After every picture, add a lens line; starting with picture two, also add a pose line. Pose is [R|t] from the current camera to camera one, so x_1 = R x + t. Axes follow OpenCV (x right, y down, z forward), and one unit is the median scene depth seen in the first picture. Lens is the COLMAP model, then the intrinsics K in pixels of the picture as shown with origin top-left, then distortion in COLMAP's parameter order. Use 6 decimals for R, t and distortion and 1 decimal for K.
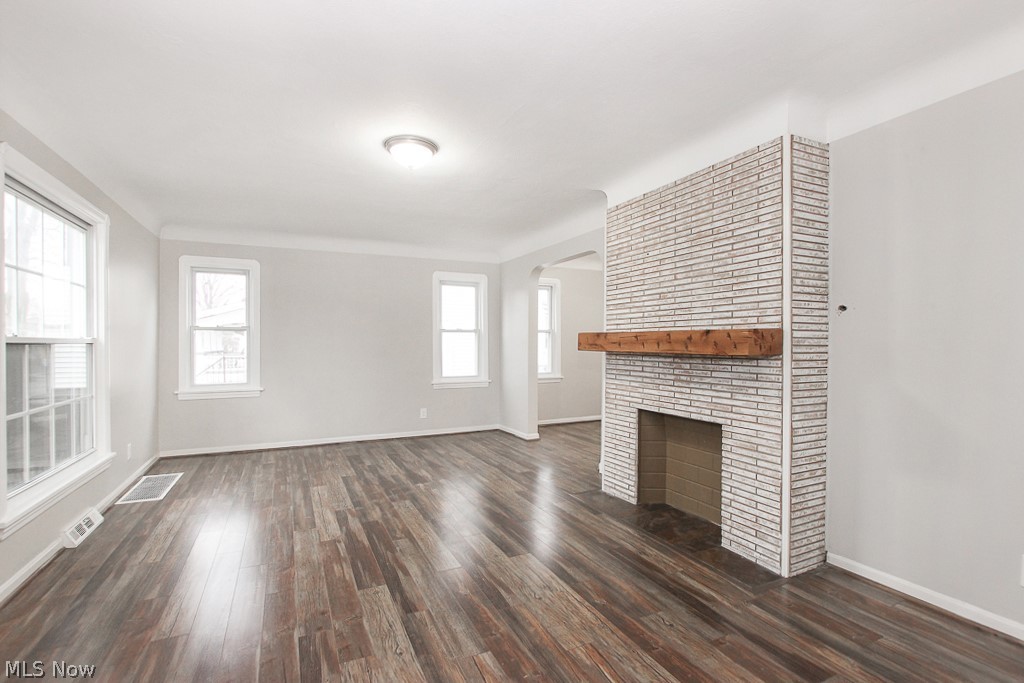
lens RADIAL K [[478.4, 0, 515.1], [0, 478.4, 346.9], [0, 0, 1]] dist [-0.019018, 0.002174]
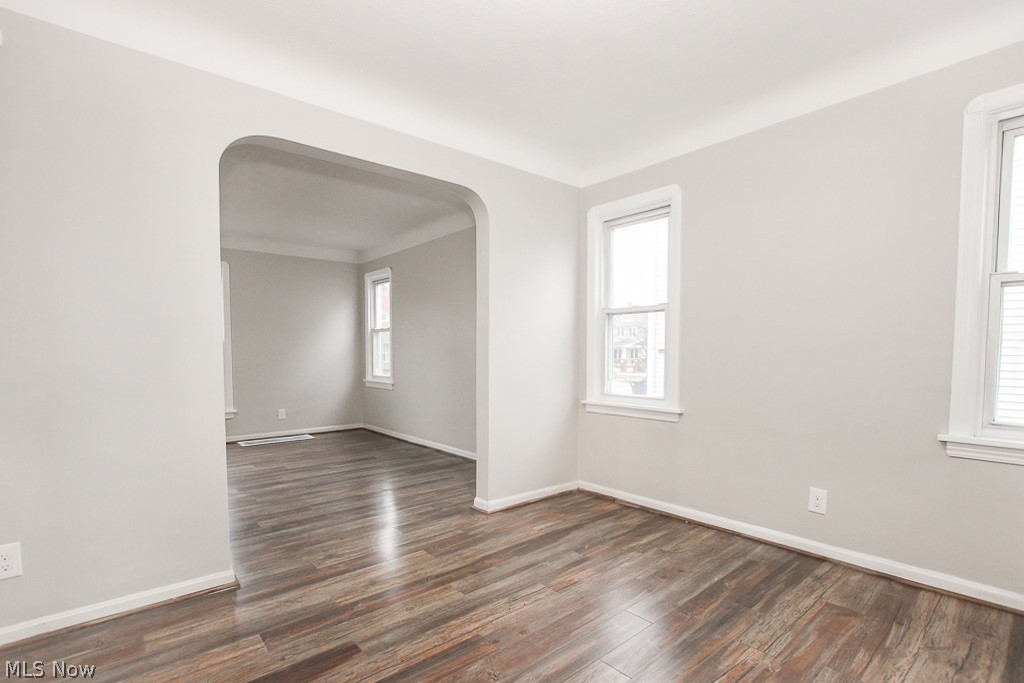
lens RADIAL K [[478.4, 0, 513.9], [0, 478.4, 384.3], [0, 0, 1]] dist [-0.019018, 0.002174]
pose [[0.278564, 0.068326, -0.957984, 0.979129], [-0.010426, 0.997623, 0.068121, 0.018949], [0.960361, -0.008988, 0.278614, 1.522265]]
